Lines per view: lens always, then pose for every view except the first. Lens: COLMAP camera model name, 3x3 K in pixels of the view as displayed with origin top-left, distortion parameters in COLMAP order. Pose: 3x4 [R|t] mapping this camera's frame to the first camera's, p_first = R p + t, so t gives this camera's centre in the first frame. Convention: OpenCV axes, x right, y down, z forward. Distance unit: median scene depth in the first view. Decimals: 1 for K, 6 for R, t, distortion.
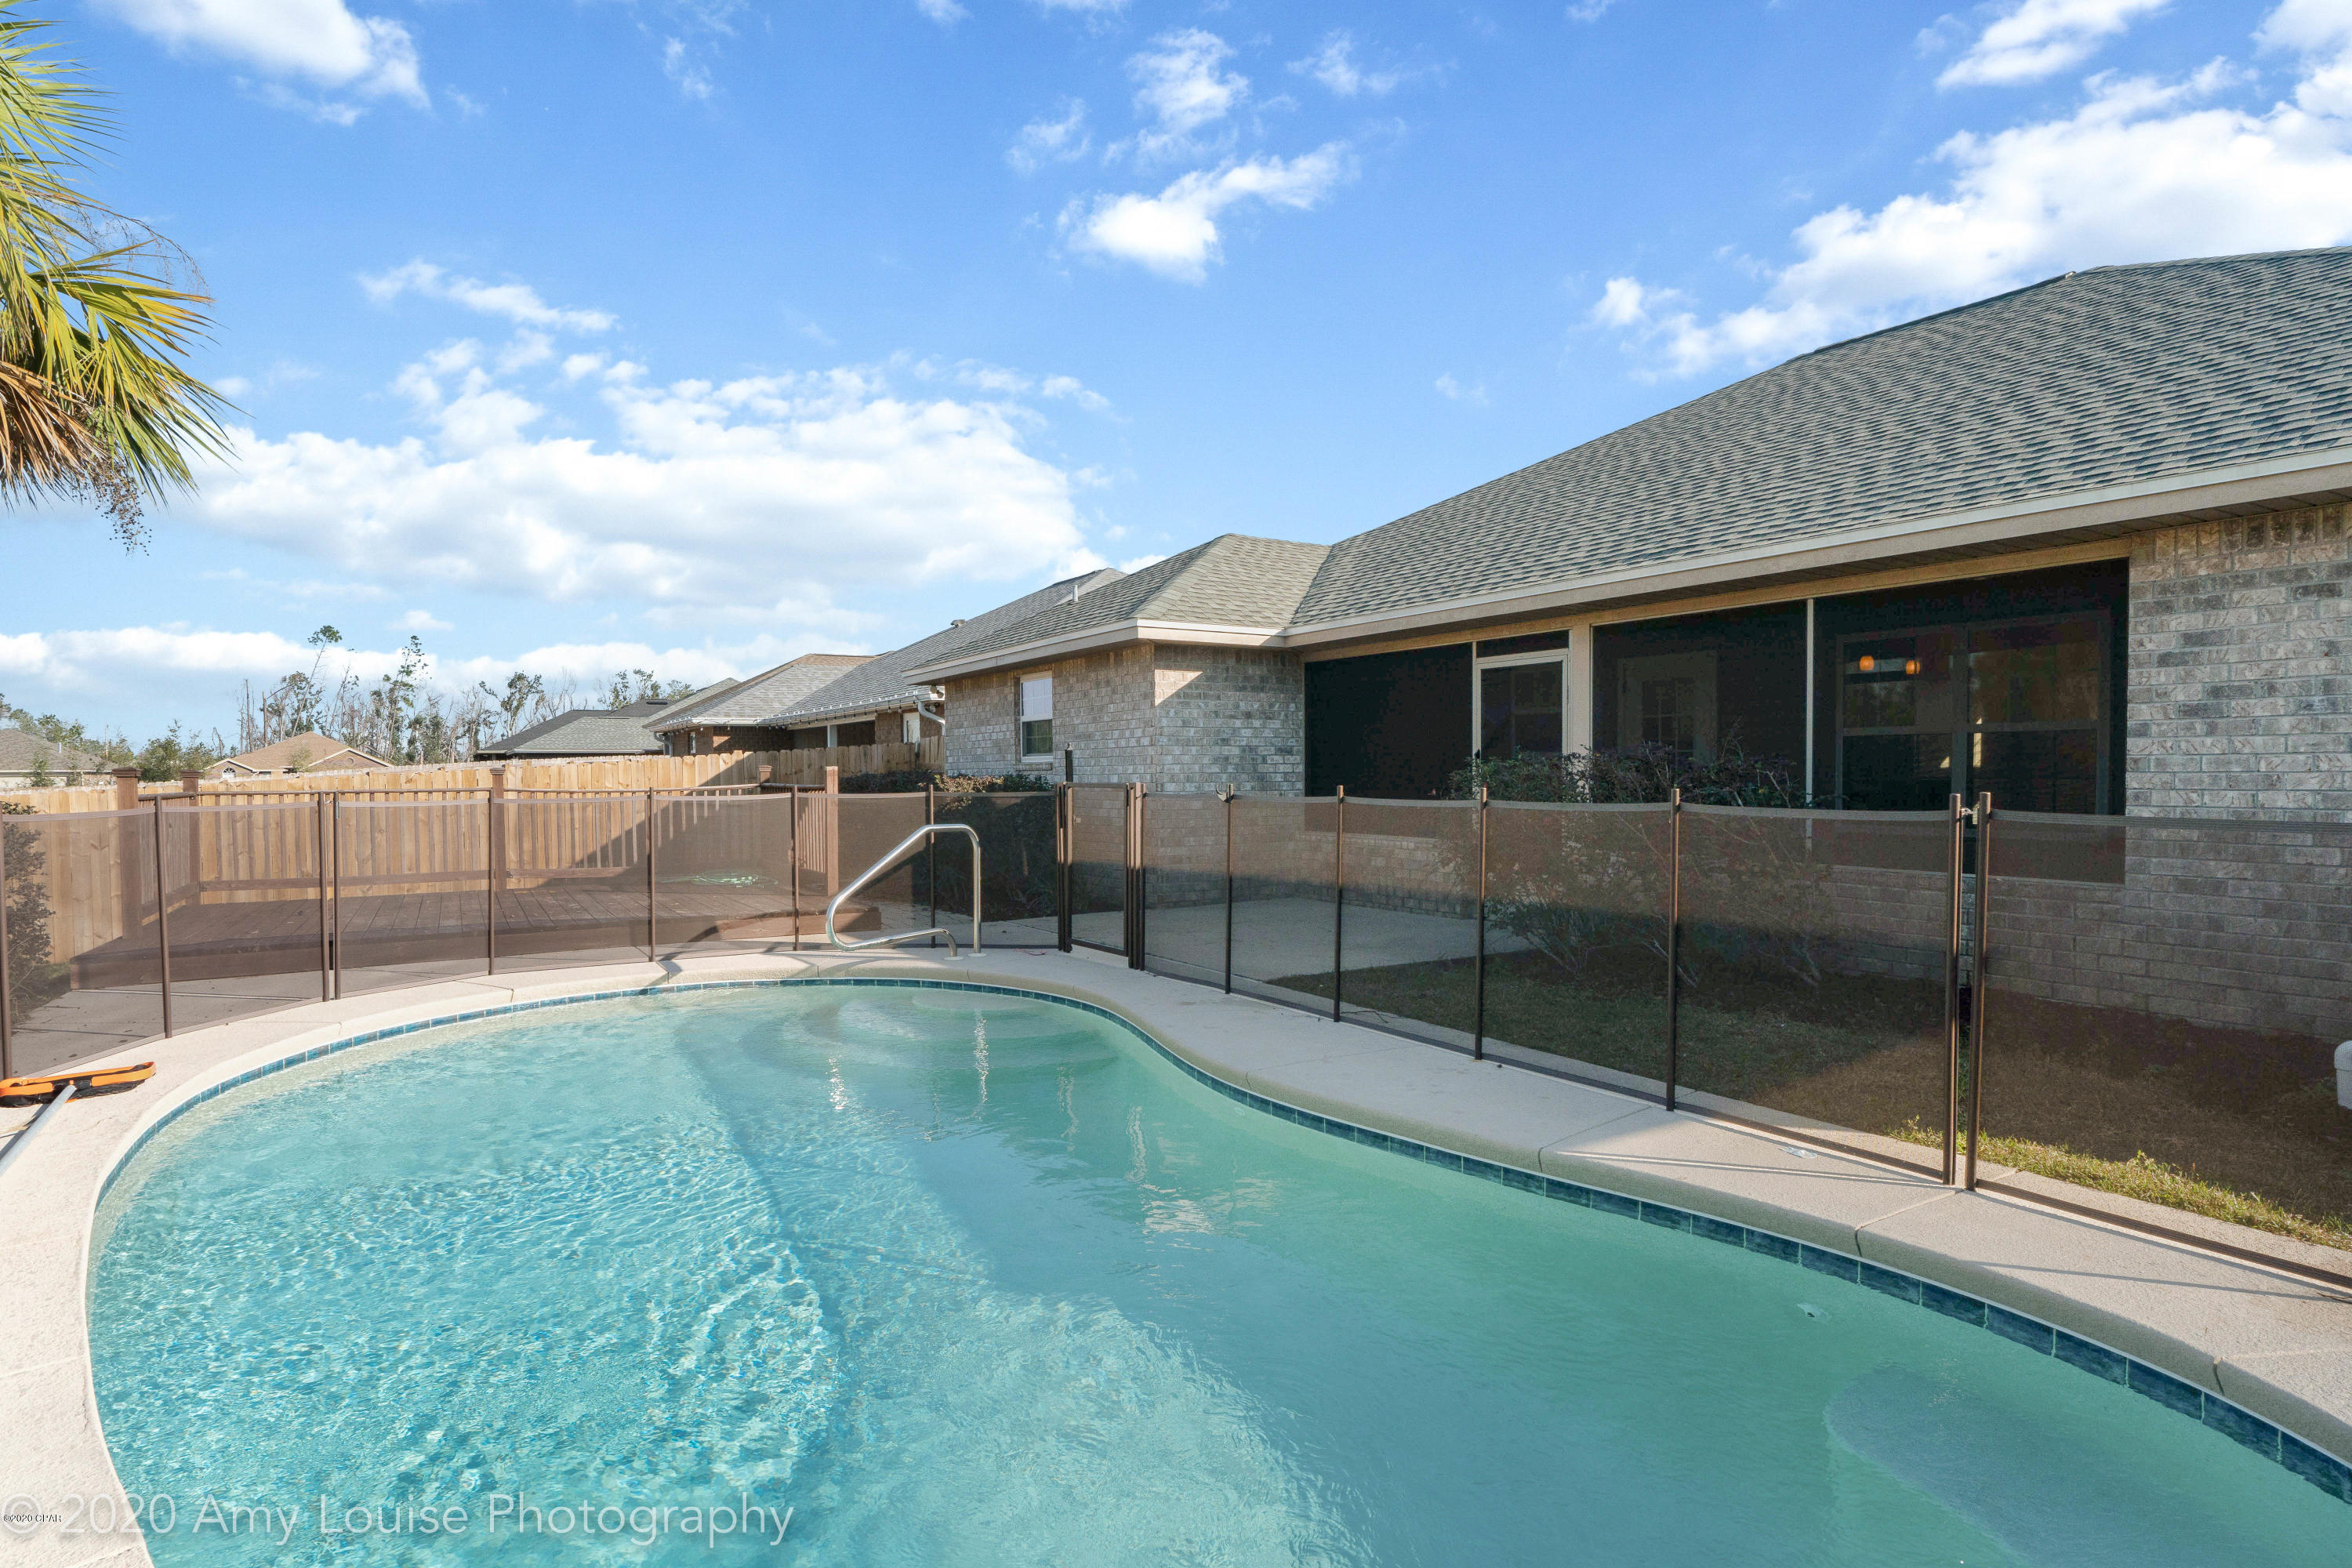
lens RADIAL K [[1214.8, 0, 1169.2], [0, 1214.8, 772.7], [0, 0, 1]] dist [-0.005395, -0.000761]
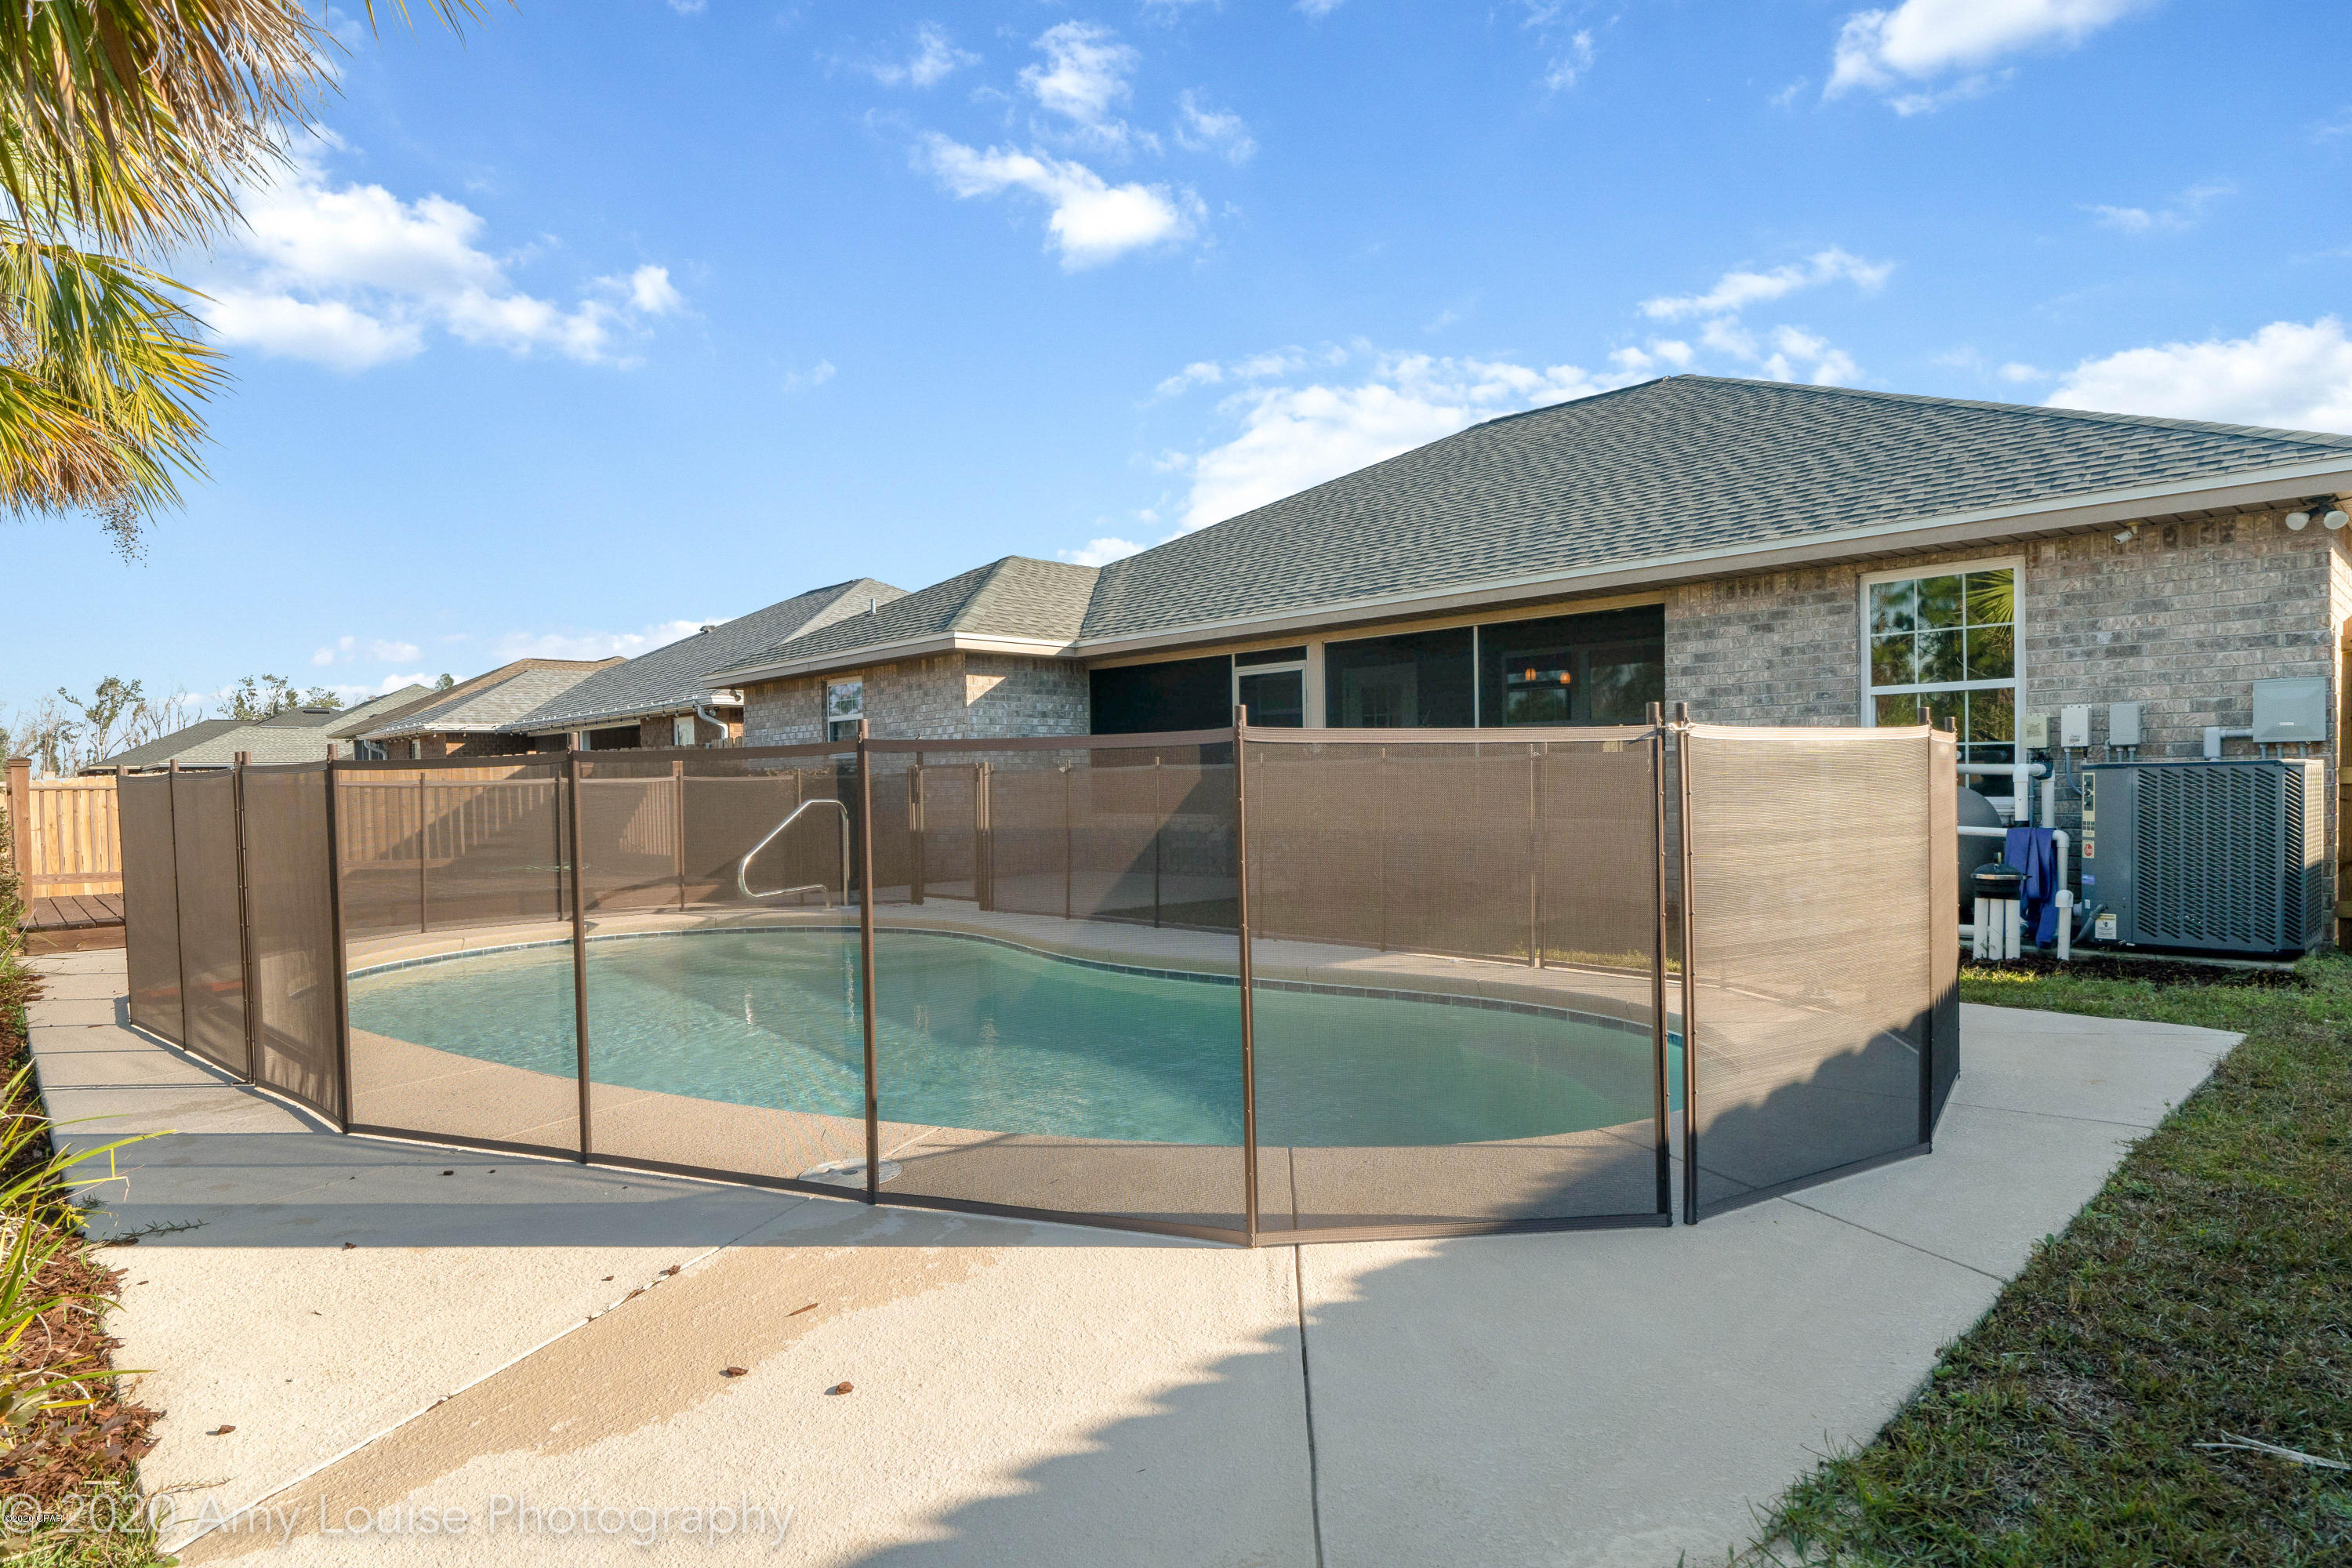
lens RADIAL K [[1254.6, 0, 1174.6], [0, 1254.6, 737.1], [0, 0, 1]] dist [-0.005488, -0.000647]
pose [[0.975247, -0.003076, 0.221096, -0.085651], [0.011792, 0.999204, -0.038113, 0.023601], [-0.220802, 0.039777, 0.974507, -0.219757]]
